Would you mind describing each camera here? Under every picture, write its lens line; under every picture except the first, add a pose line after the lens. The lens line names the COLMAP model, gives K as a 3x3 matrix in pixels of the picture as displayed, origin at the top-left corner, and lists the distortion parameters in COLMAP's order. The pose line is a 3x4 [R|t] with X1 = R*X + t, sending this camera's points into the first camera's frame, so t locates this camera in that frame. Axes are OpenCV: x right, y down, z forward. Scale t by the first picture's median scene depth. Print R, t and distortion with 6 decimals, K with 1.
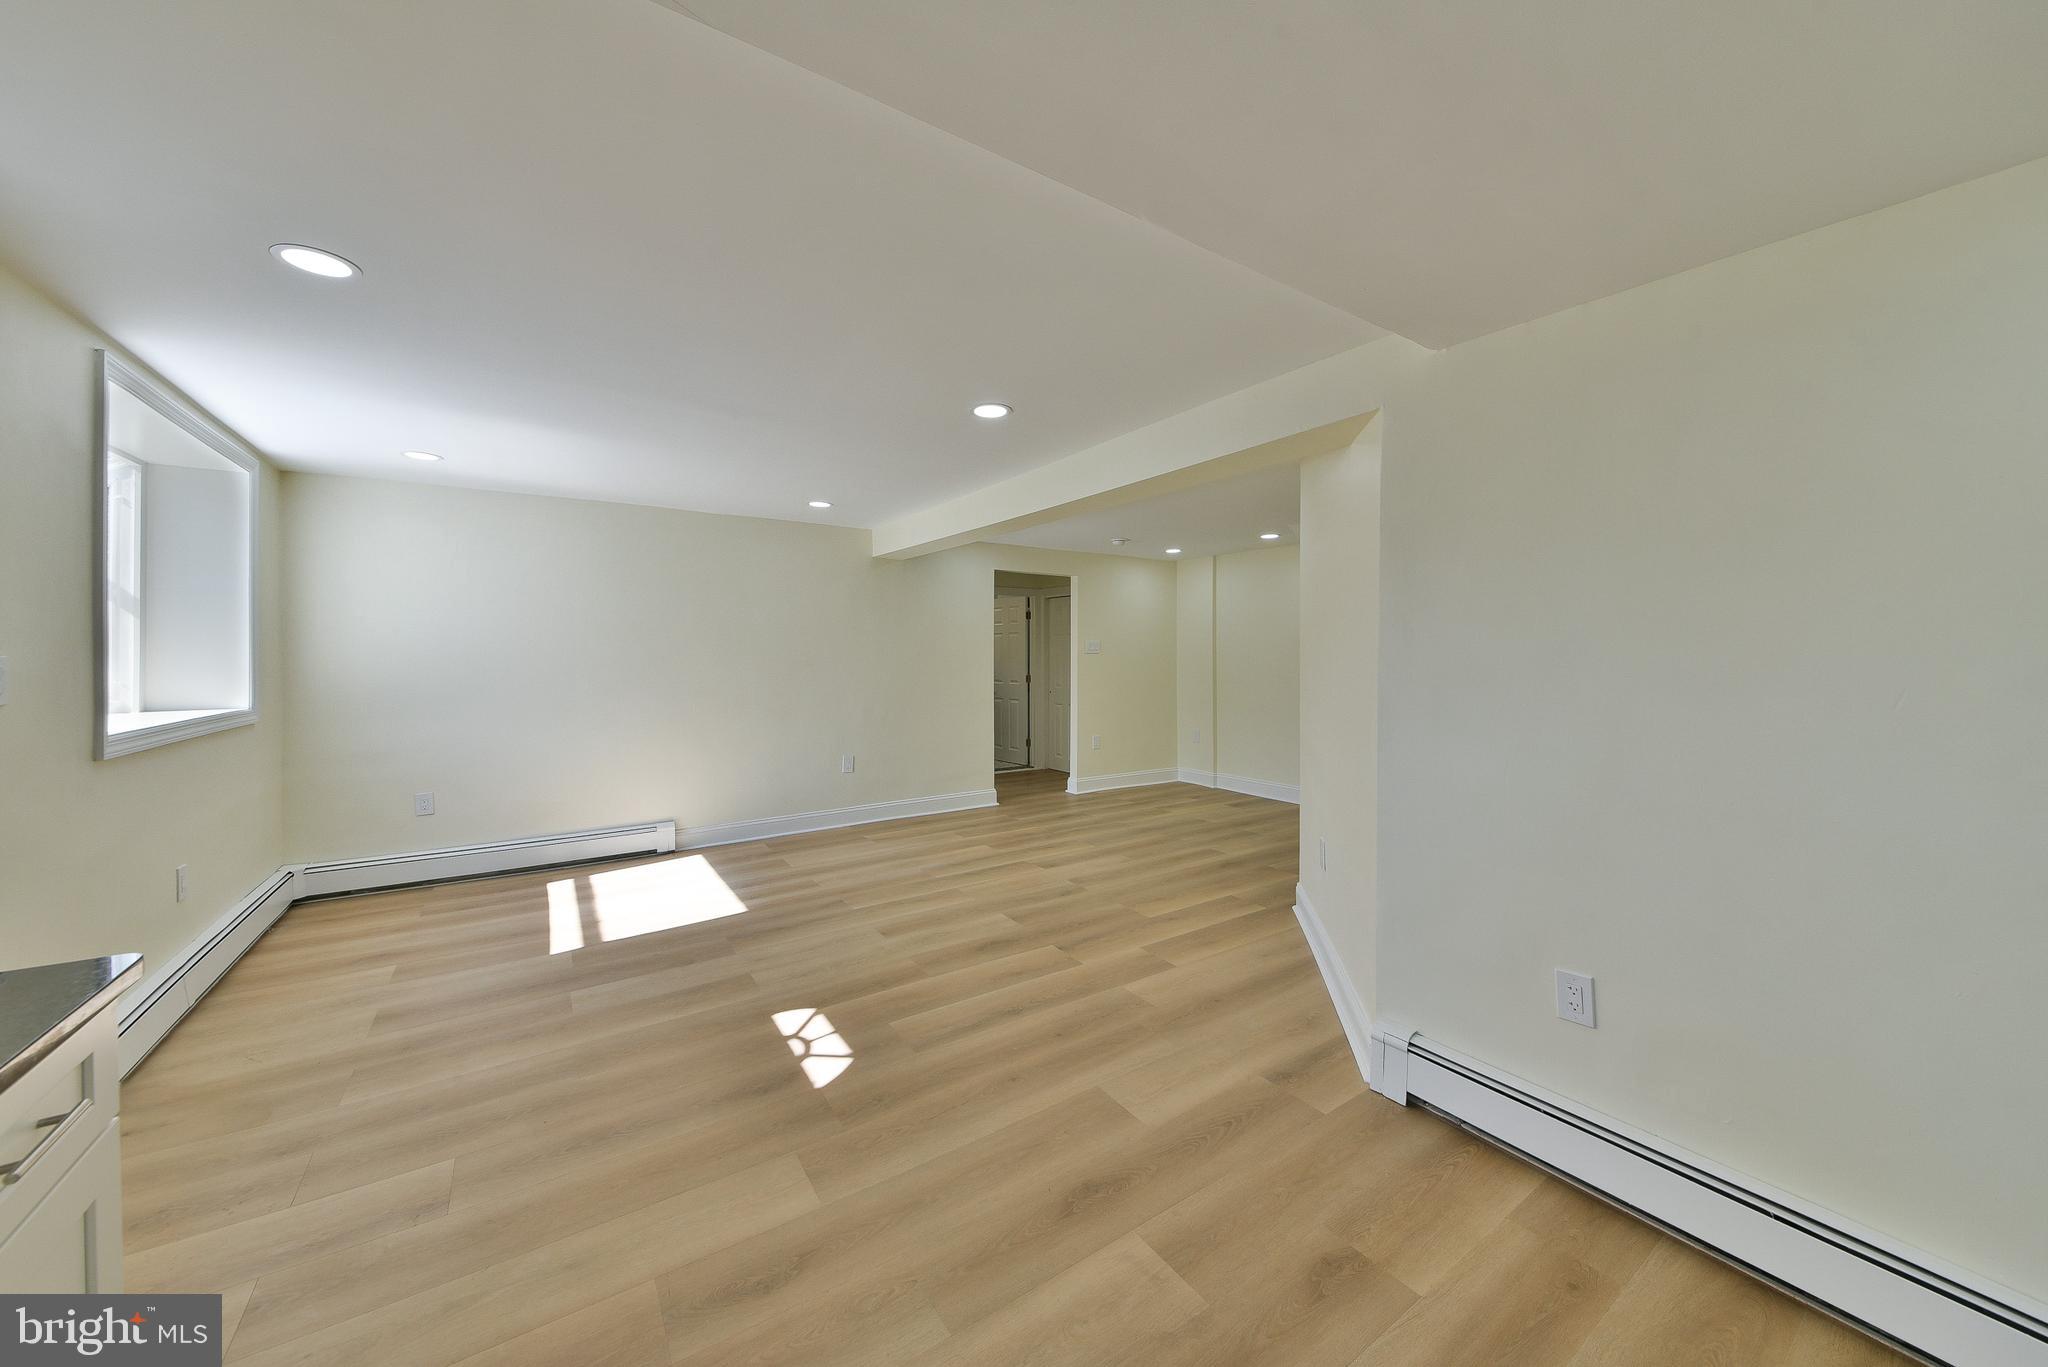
lens RADIAL K [[723.7, 0, 1022.8], [0, 723.7, 668.5], [0, 0, 1]] dist [0.000143, 0.000001]
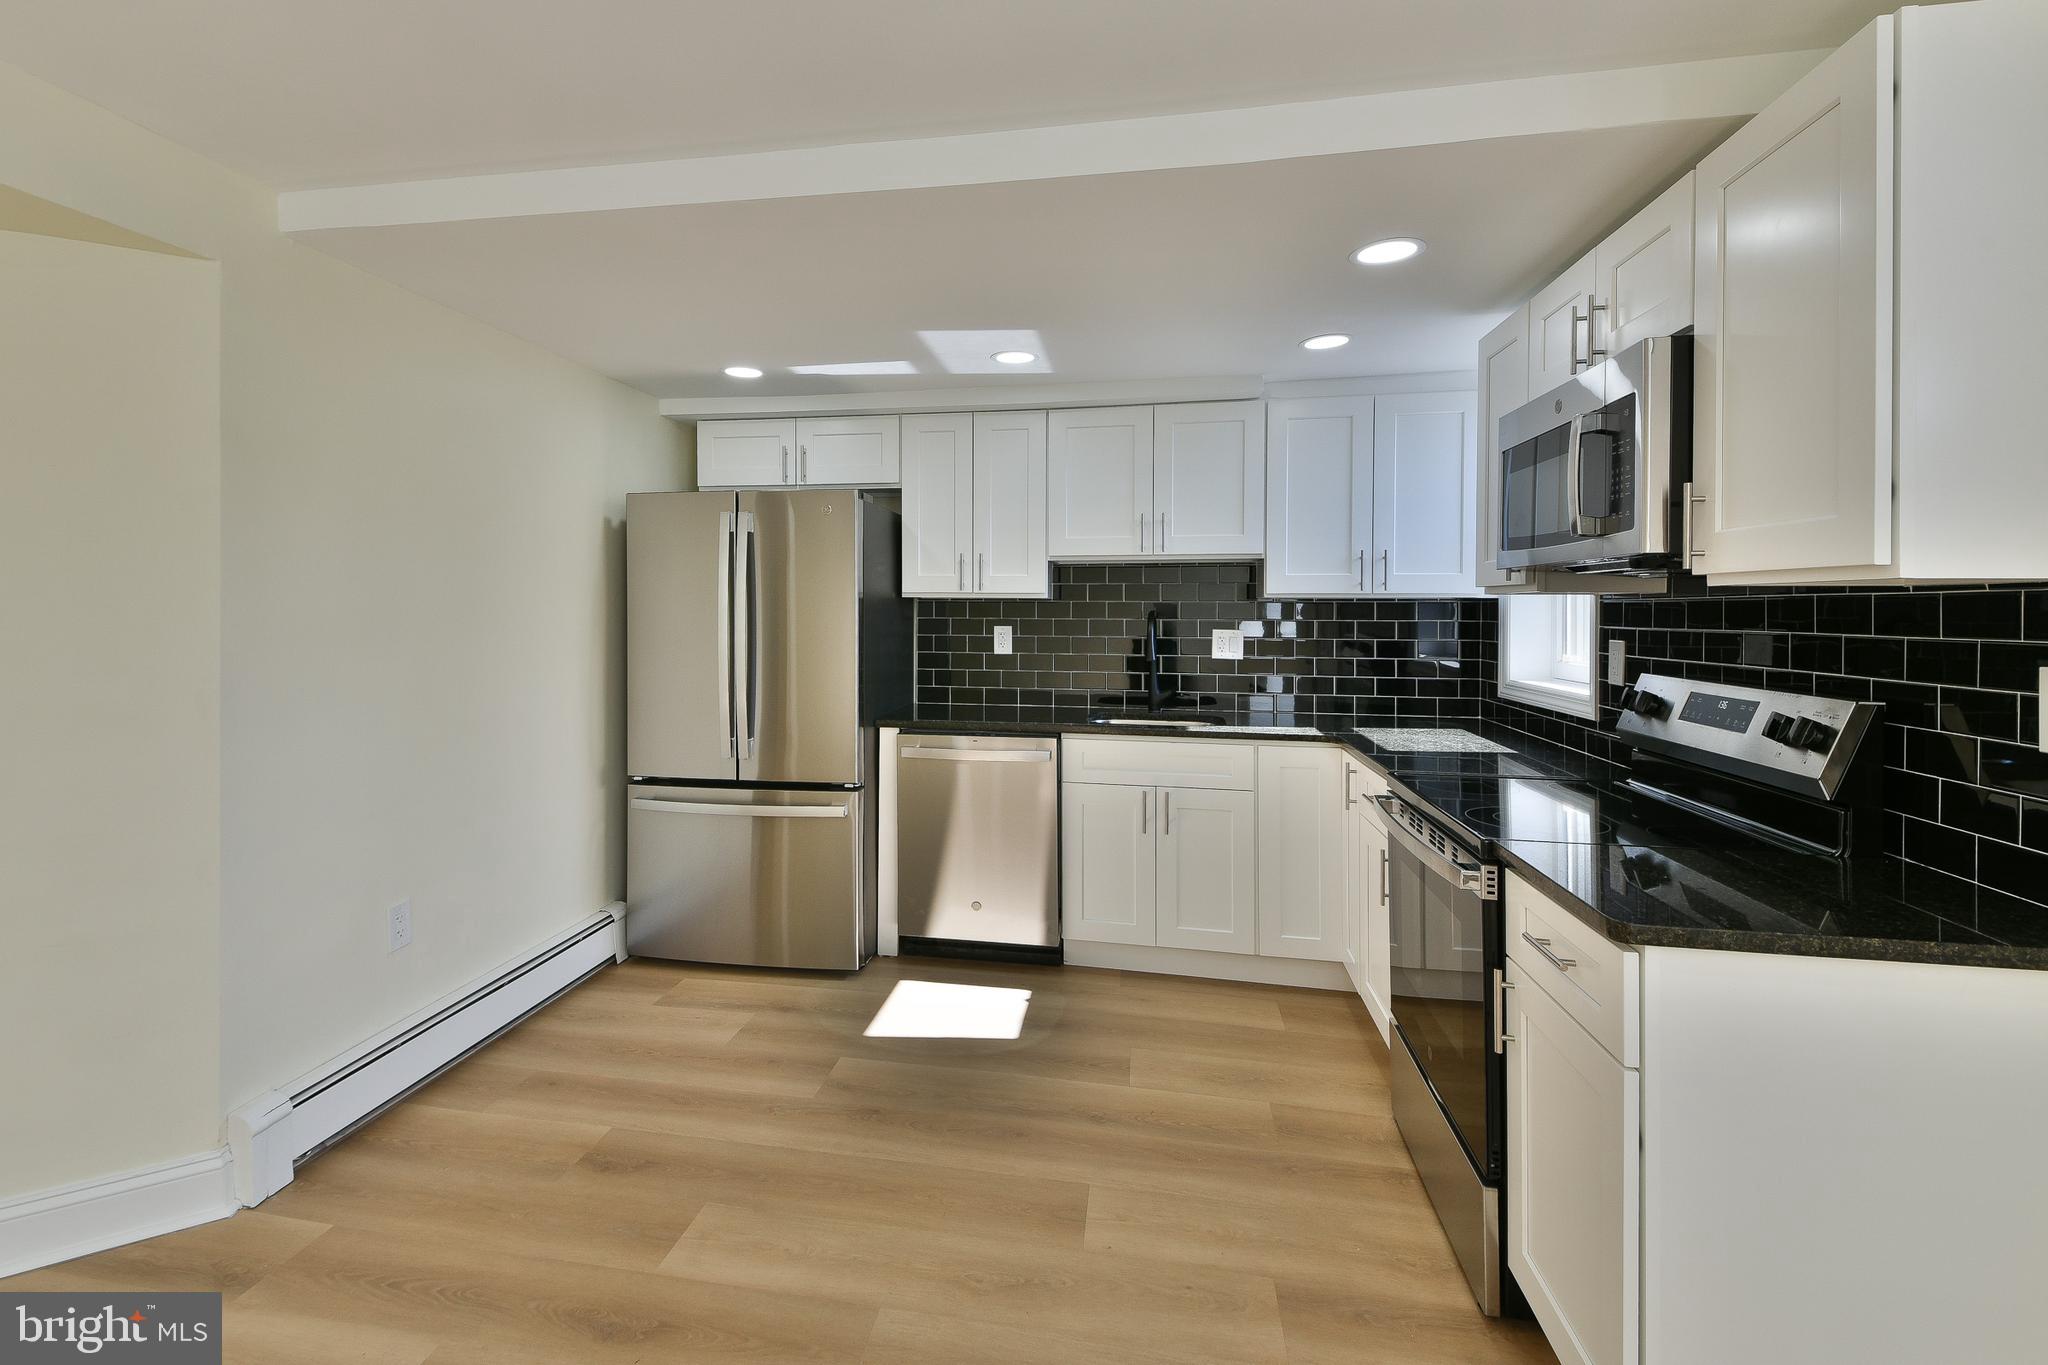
lens RADIAL K [[965.7, 0, 944.5], [0, 965.7, 608.6], [0, 0, 1]] dist [0.079238, -0.003210]
pose [[-0.697412, -0.000598, 0.716670, -1.015420], [0.005149, 0.999970, 0.005845, -0.026562], [-0.716652, 0.007766, -0.697388, 1.685668]]
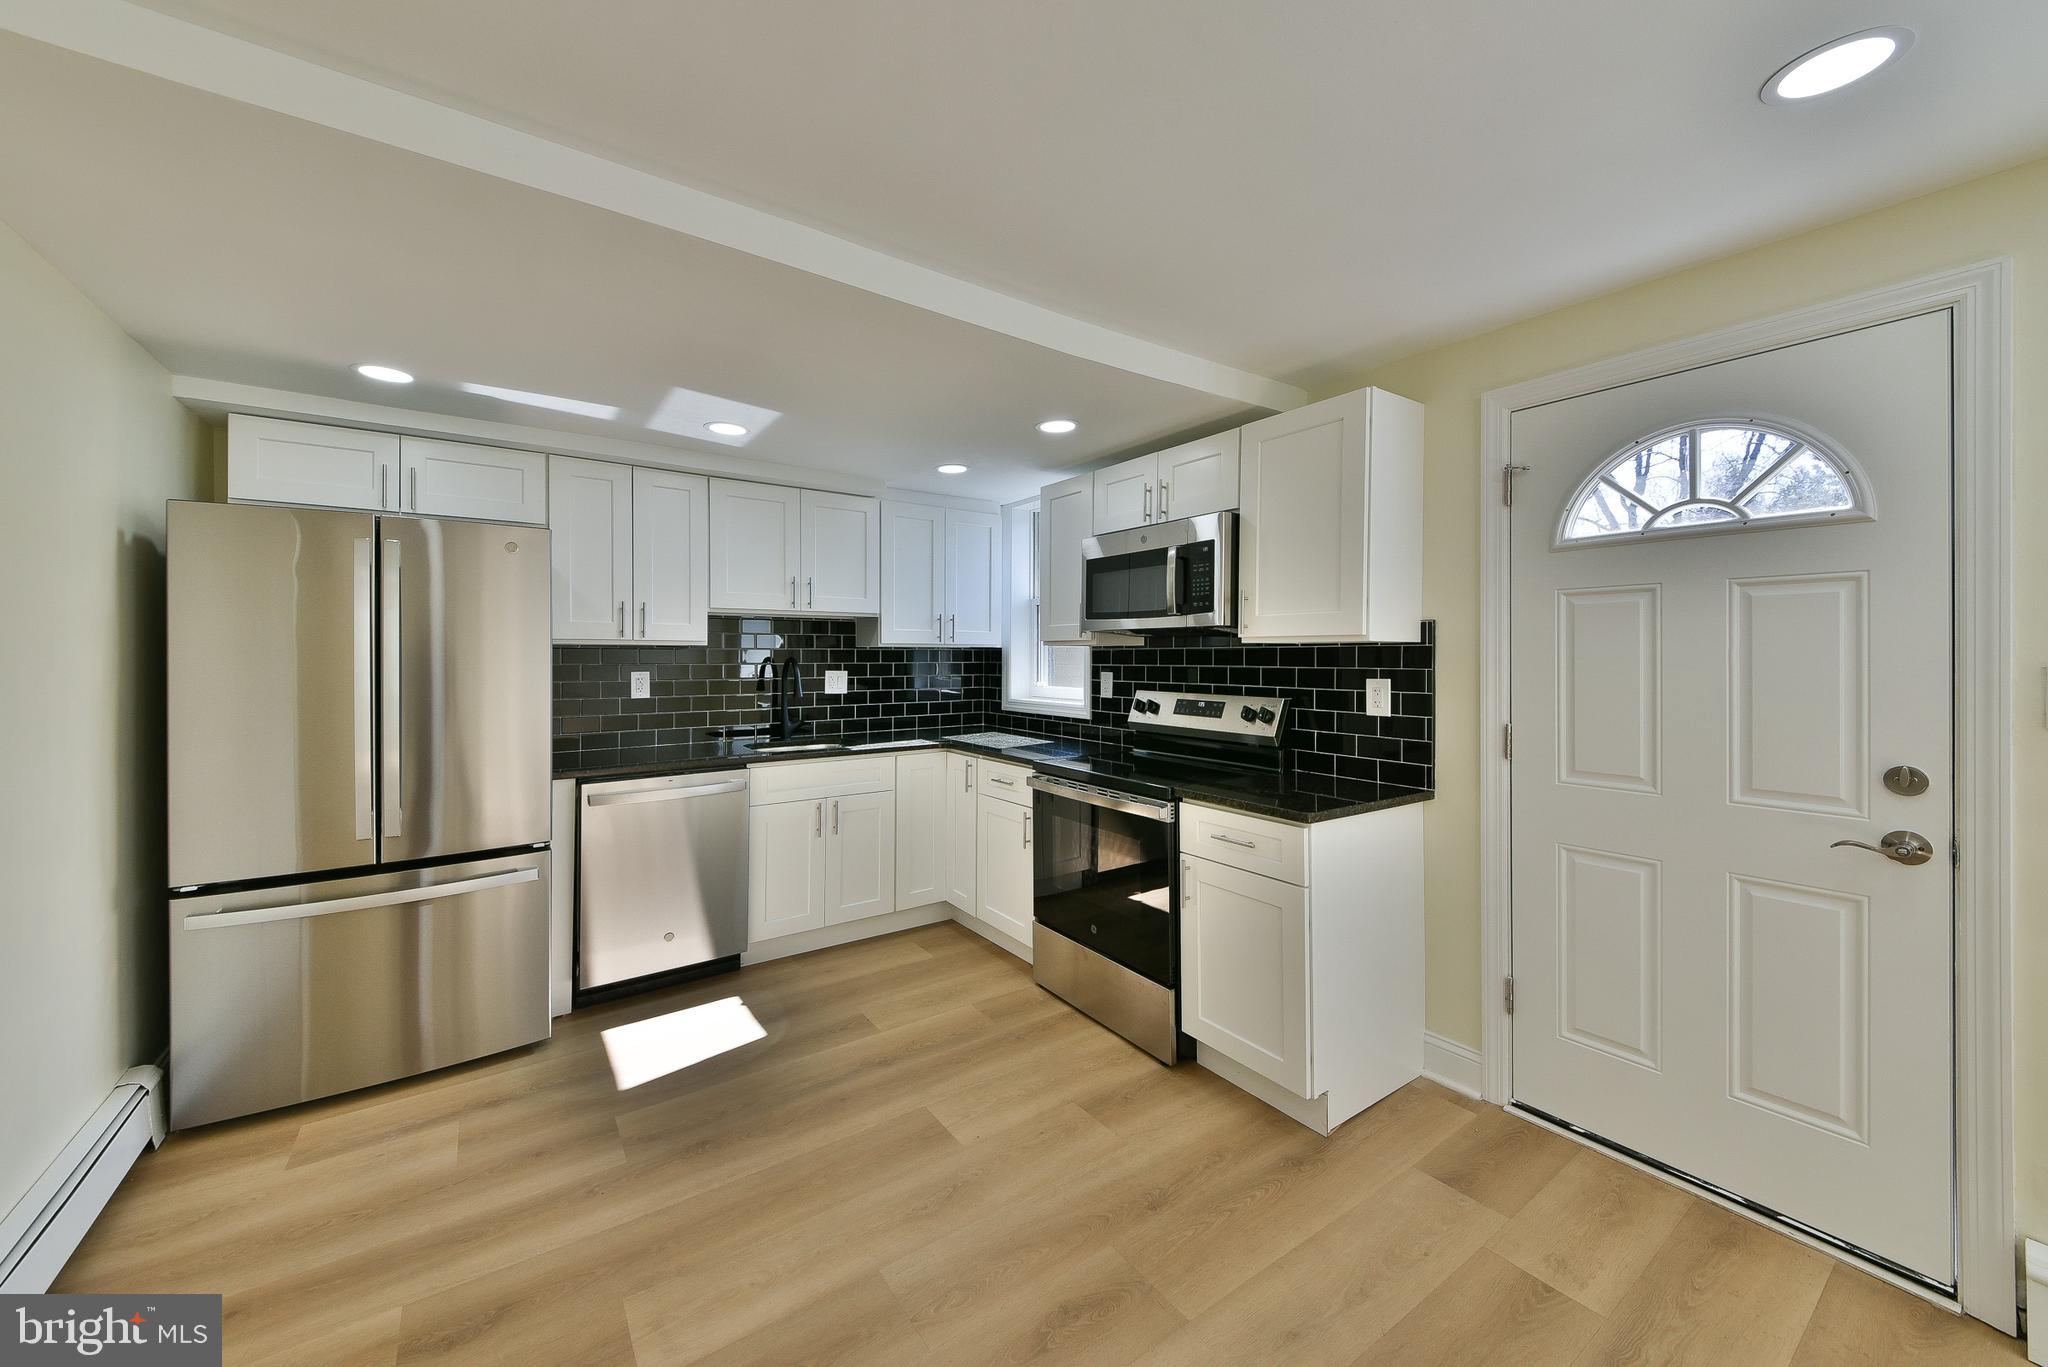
lens RADIAL K [[775.7, 0, 999.3], [0, 775.7, 652.9], [0, 0, 1]] dist [0.030050, -0.002890]
pose [[-0.999998, 0.001647, 0.001003, -0.257647], [0.001655, 0.999967, 0.007953, -0.033152], [-0.000990, 0.007954, -0.999968, 1.984328]]
